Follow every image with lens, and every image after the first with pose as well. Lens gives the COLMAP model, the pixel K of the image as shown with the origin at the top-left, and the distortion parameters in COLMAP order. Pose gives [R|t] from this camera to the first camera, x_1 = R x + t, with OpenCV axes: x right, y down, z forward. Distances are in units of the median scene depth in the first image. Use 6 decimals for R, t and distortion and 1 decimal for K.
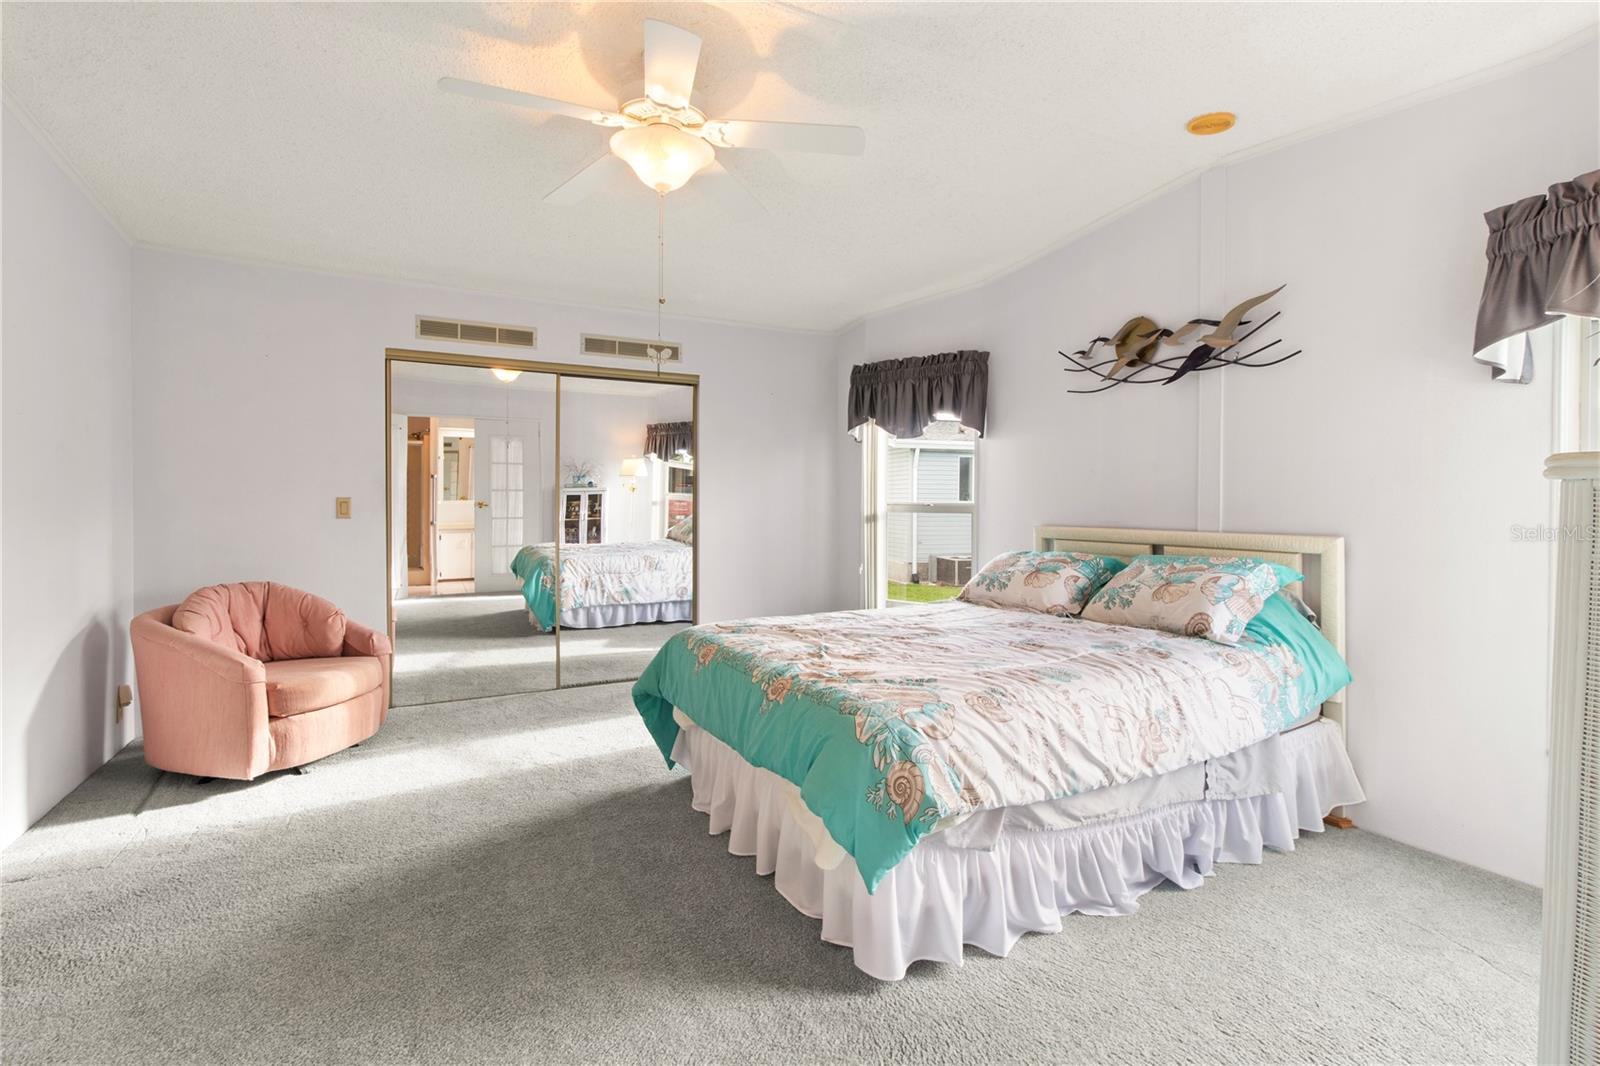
lens RADIAL K [[743.7, 0, 812.5], [0, 743.7, 532.1], [0, 0, 1]] dist [-0.001400, 0.000440]
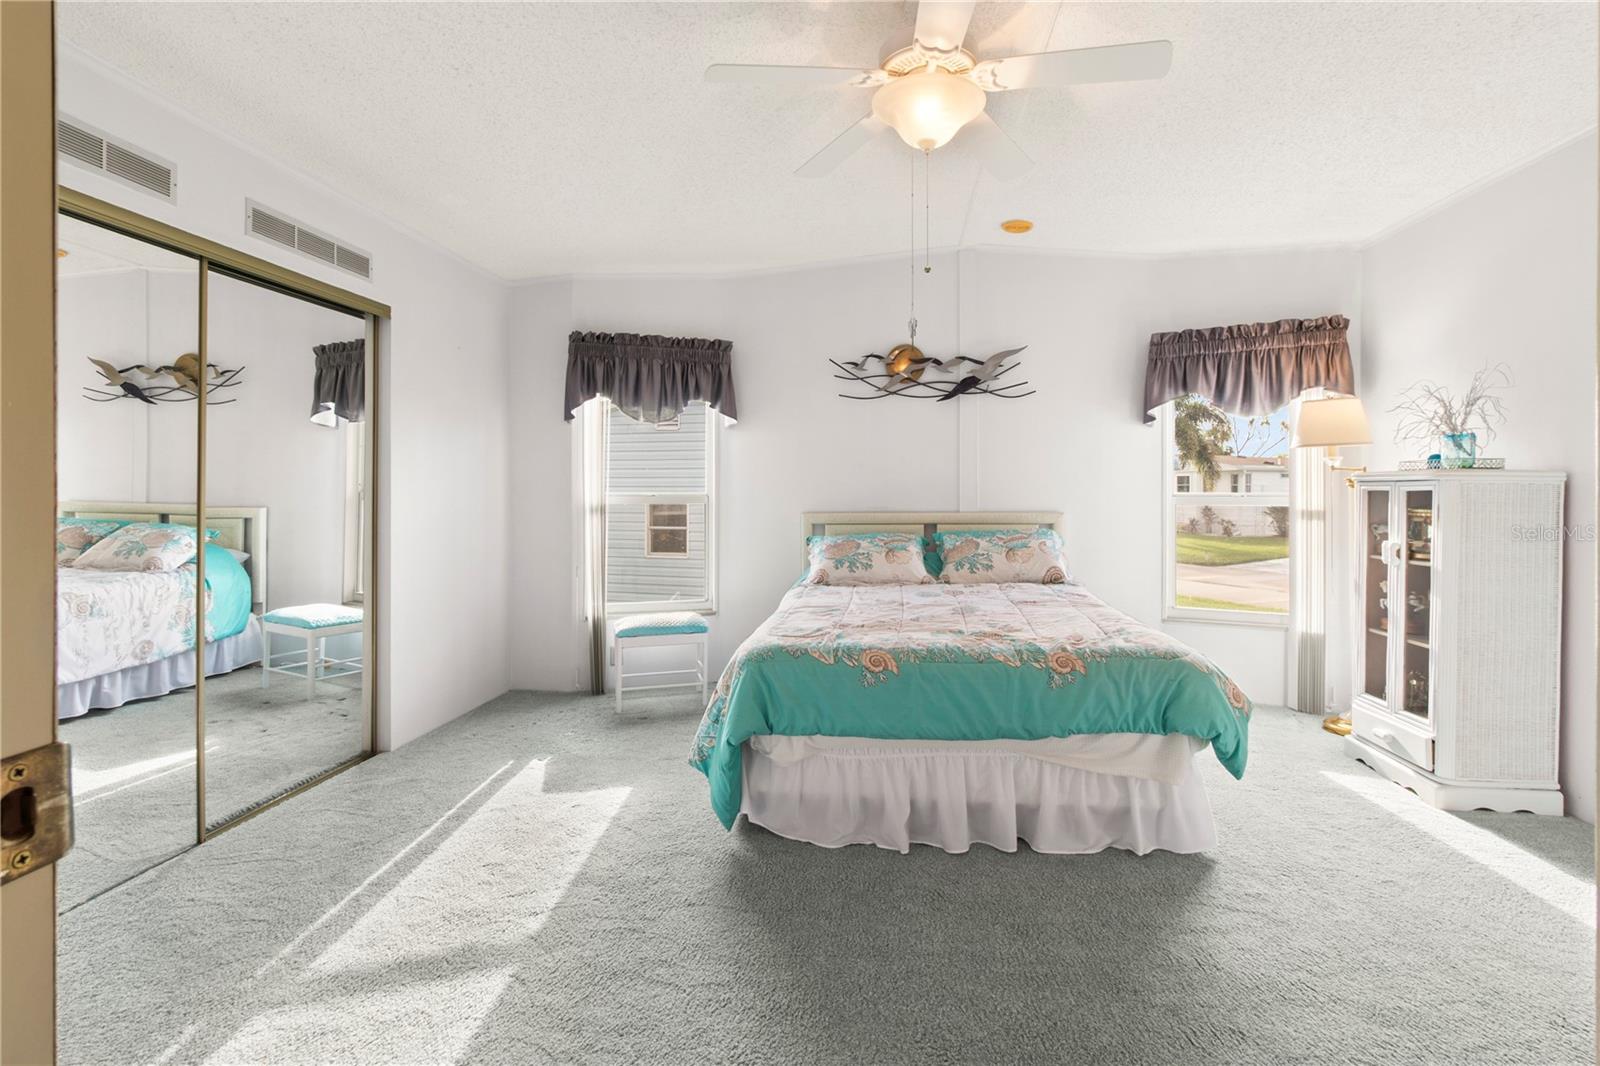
lens RADIAL K [[743.6, 0, 803.6], [0, 743.6, 493.1], [0, 0, 1]] dist [-0.002669, -0.000477]
pose [[0.550620, -0.013844, 0.834641, -0.677083], [0.038991, 0.999198, -0.009150, -0.031306], [-0.833845, 0.037582, 0.550718, 0.438880]]
